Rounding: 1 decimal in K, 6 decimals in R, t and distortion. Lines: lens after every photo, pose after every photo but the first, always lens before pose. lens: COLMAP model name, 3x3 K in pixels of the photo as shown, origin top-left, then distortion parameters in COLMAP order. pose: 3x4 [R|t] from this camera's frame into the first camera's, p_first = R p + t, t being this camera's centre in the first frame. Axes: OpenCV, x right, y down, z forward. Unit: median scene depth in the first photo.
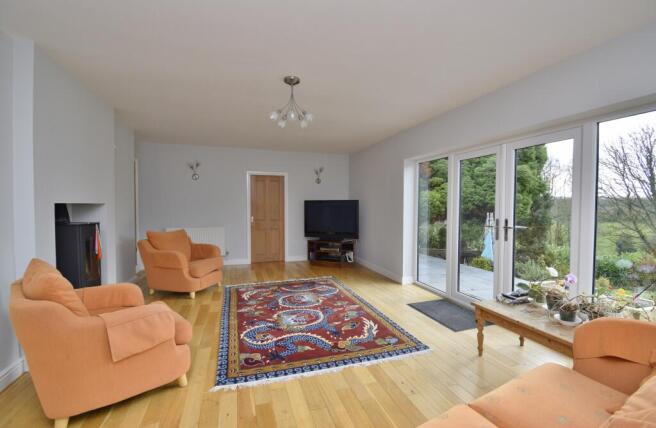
lens RADIAL K [[291.4, 0, 328.0], [0, 291.4, 214.0], [0, 0, 1]] dist [0.000495, 0.000008]
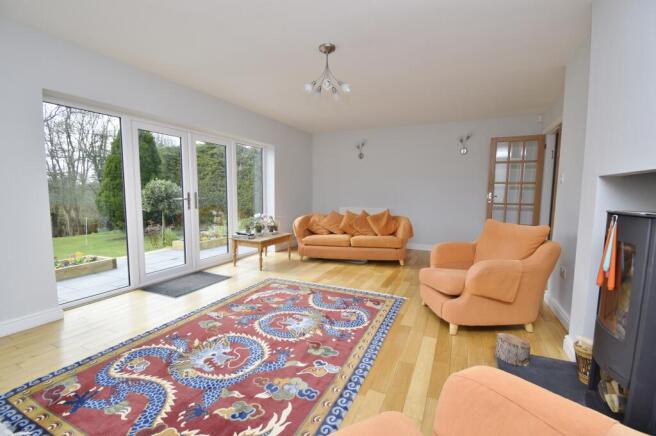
lens RADIAL K [[285.0, 0, 328.0], [0, 285.0, 218.0], [0, 0, 1]] dist [0.000611, -0.000031]
pose [[-0.731346, -0.078978, 0.677419, -0.770396], [0.007430, 0.992291, 0.123710, -0.024179], [-0.681966, 0.095507, -0.725121, 1.663769]]
